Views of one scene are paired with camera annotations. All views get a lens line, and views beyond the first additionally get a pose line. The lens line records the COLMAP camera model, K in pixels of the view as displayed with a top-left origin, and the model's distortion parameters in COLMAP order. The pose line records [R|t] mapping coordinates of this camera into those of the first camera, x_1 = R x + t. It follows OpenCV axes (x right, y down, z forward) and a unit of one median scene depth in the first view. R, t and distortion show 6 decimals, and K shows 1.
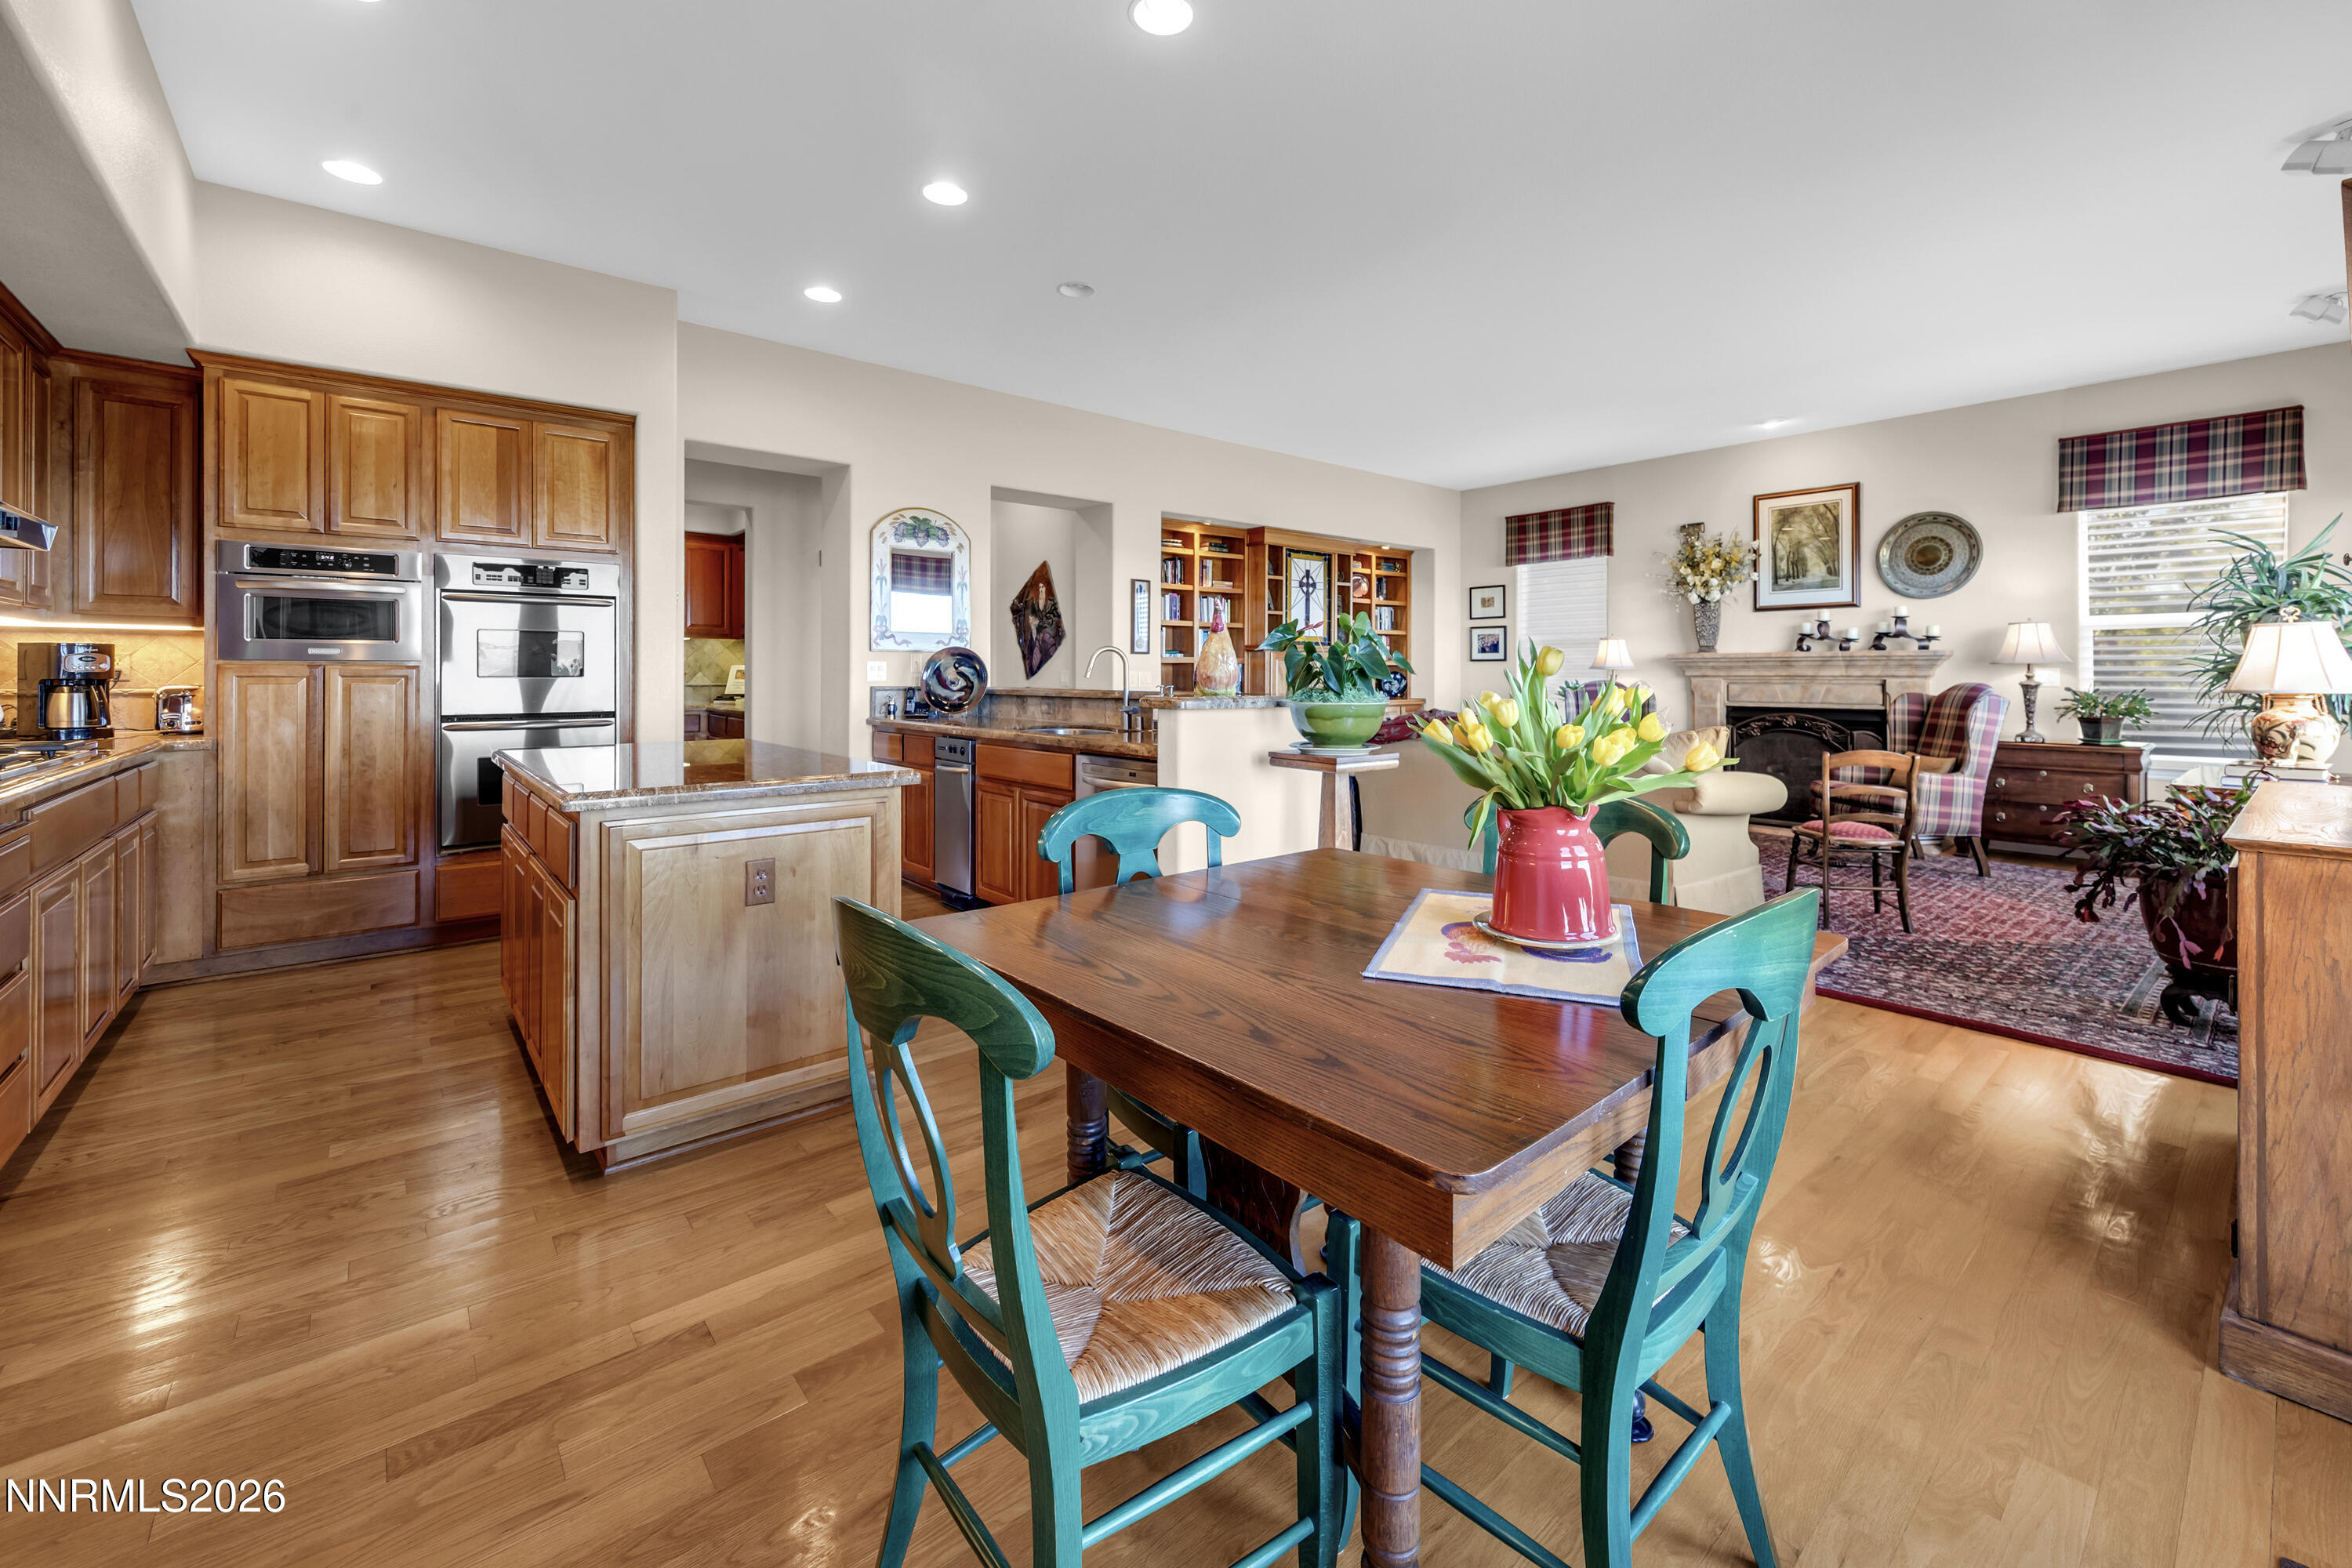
lens RADIAL K [[962.9, 0, 1182.1], [0, 962.9, 671.1], [0, 0, 1]] dist [0.006010, -0.000392]
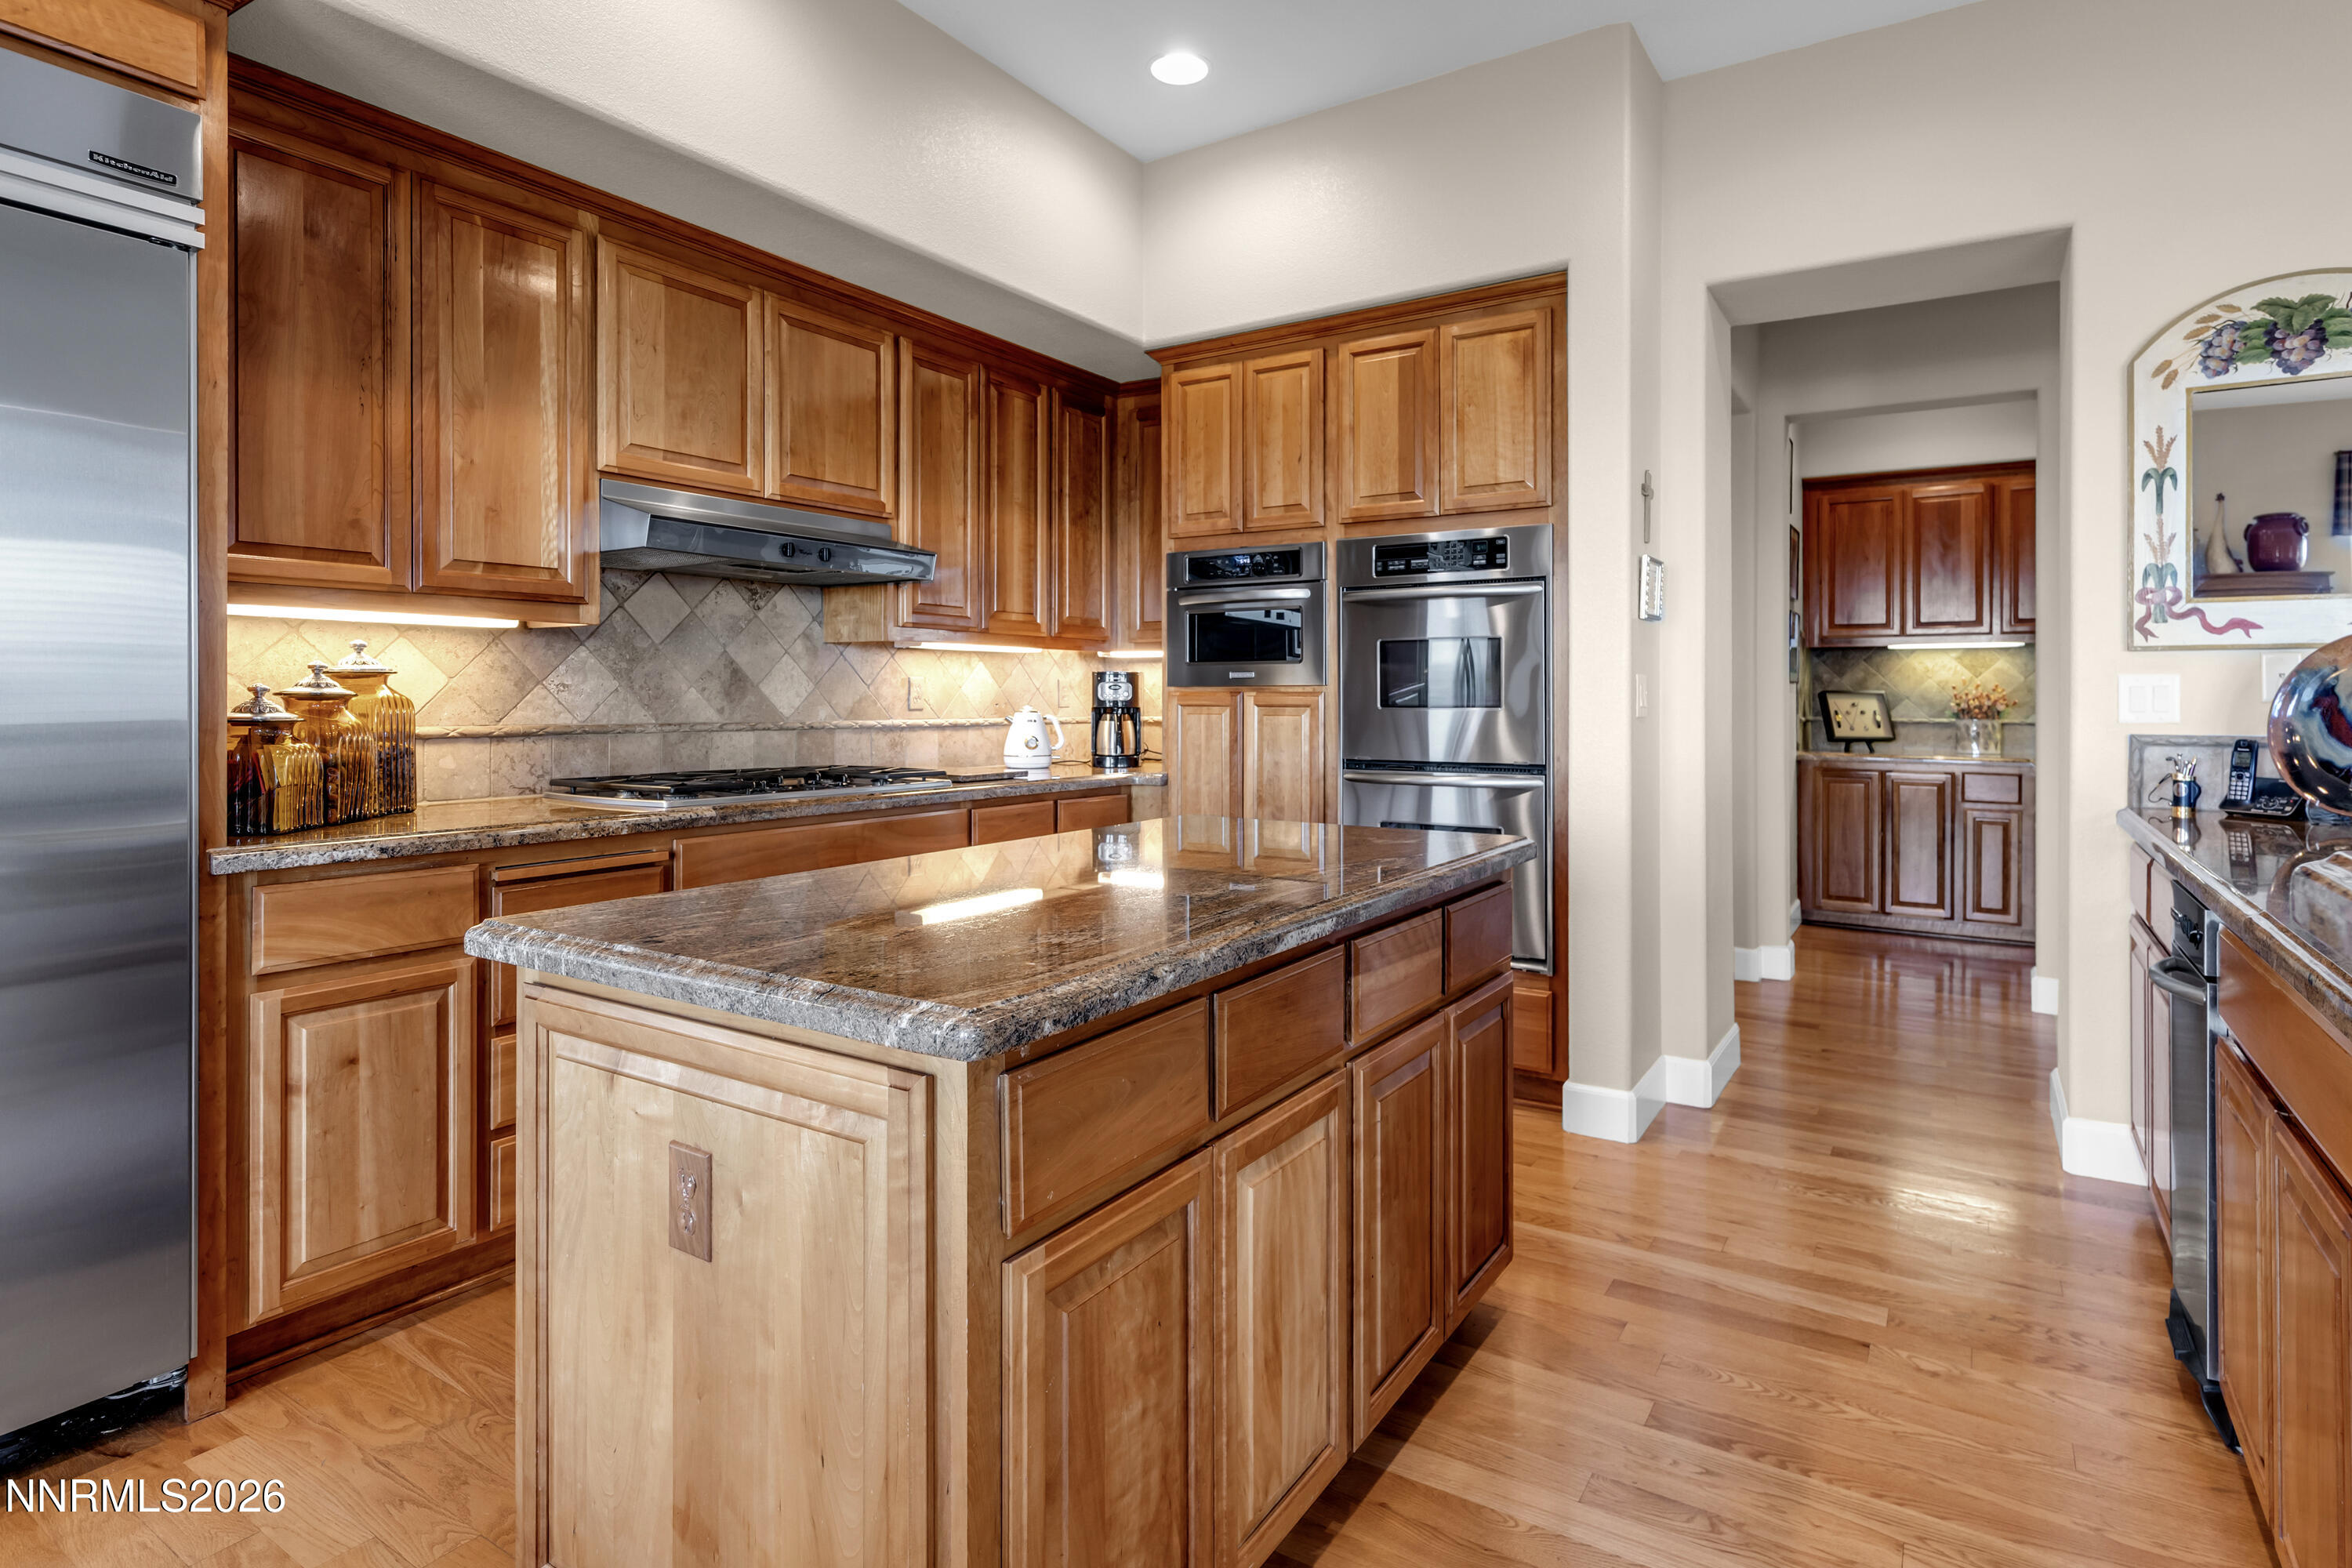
lens RADIAL K [[1193.8, 0, 1211.0], [0, 1193.8, 687.6], [0, 0, 1]] dist [0.001887, 0.000517]
pose [[0.298655, -0.009253, -0.954316, 0.045227], [-0.001060, 0.999949, -0.010028, 0.000621], [0.954361, 0.004006, 0.298630, 0.388569]]
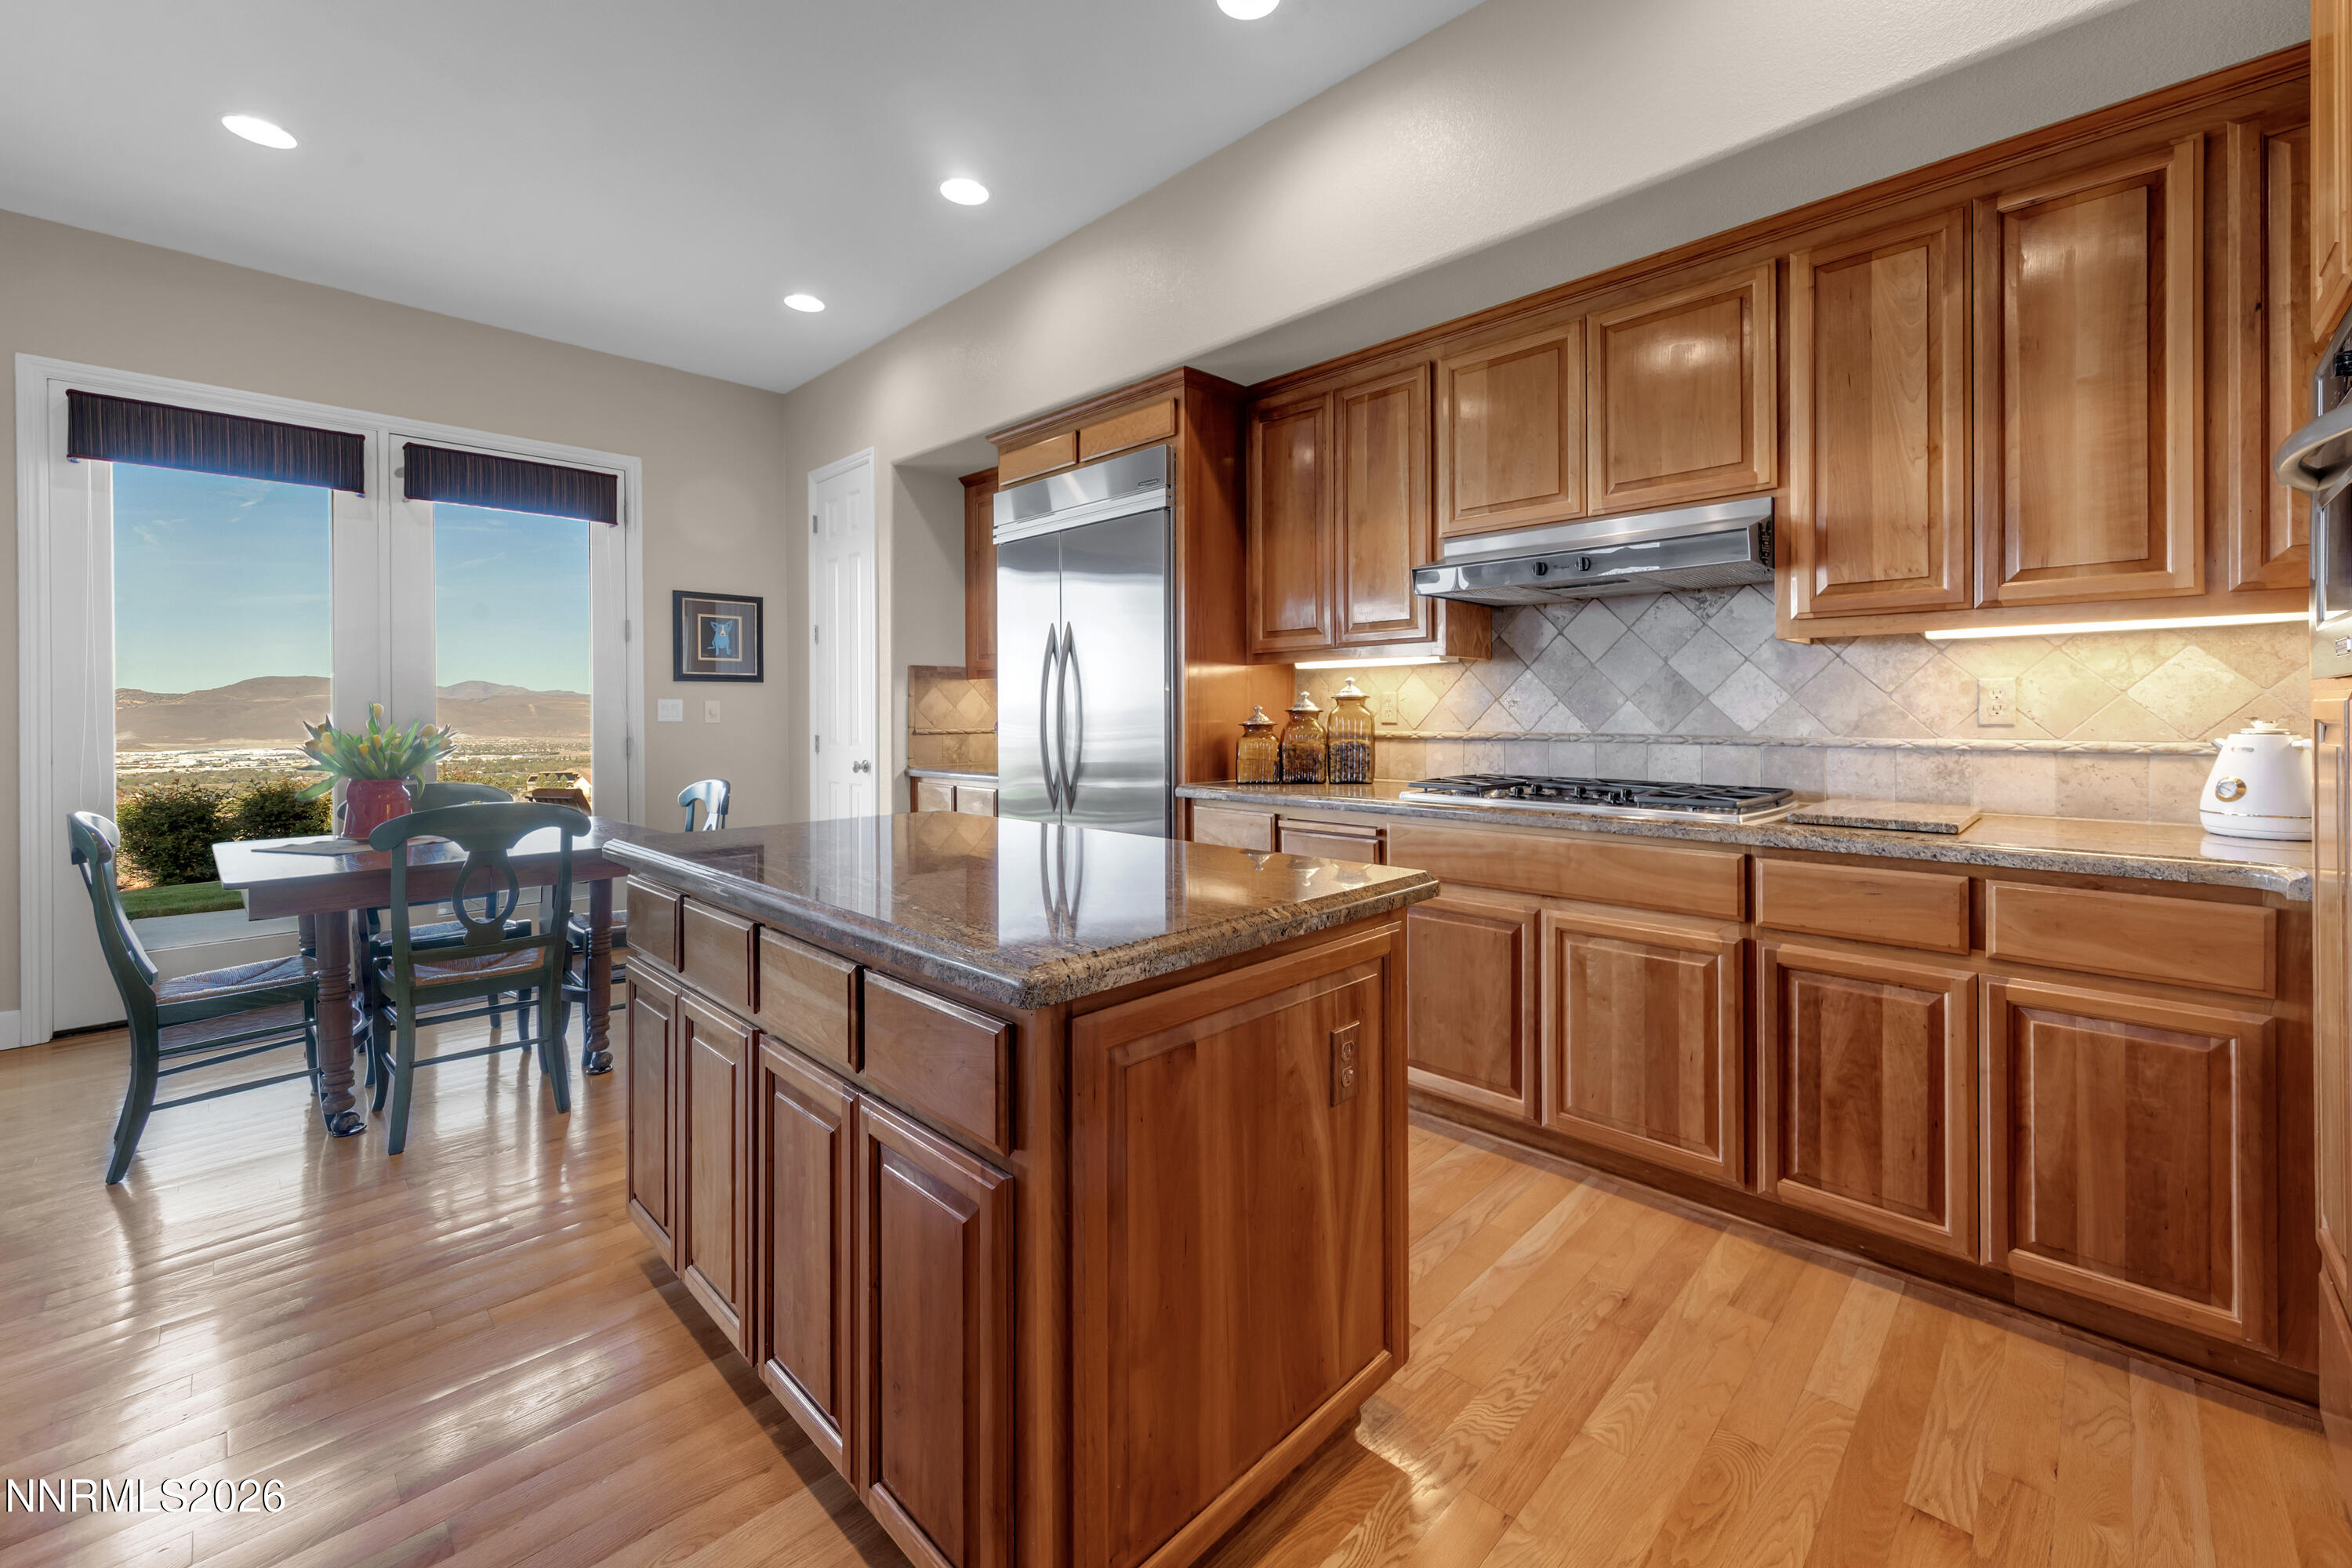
lens RADIAL K [[962.9, 0, 1195.9], [0, 962.9, 711.5], [0, 0, 1]] dist [0.006010, -0.000392]
pose [[-0.996713, -0.000123, -0.081008, -0.266455], [0.000363, 0.999982, -0.005990, 0.002866], [0.081008, -0.006000, -0.996695, 0.738405]]
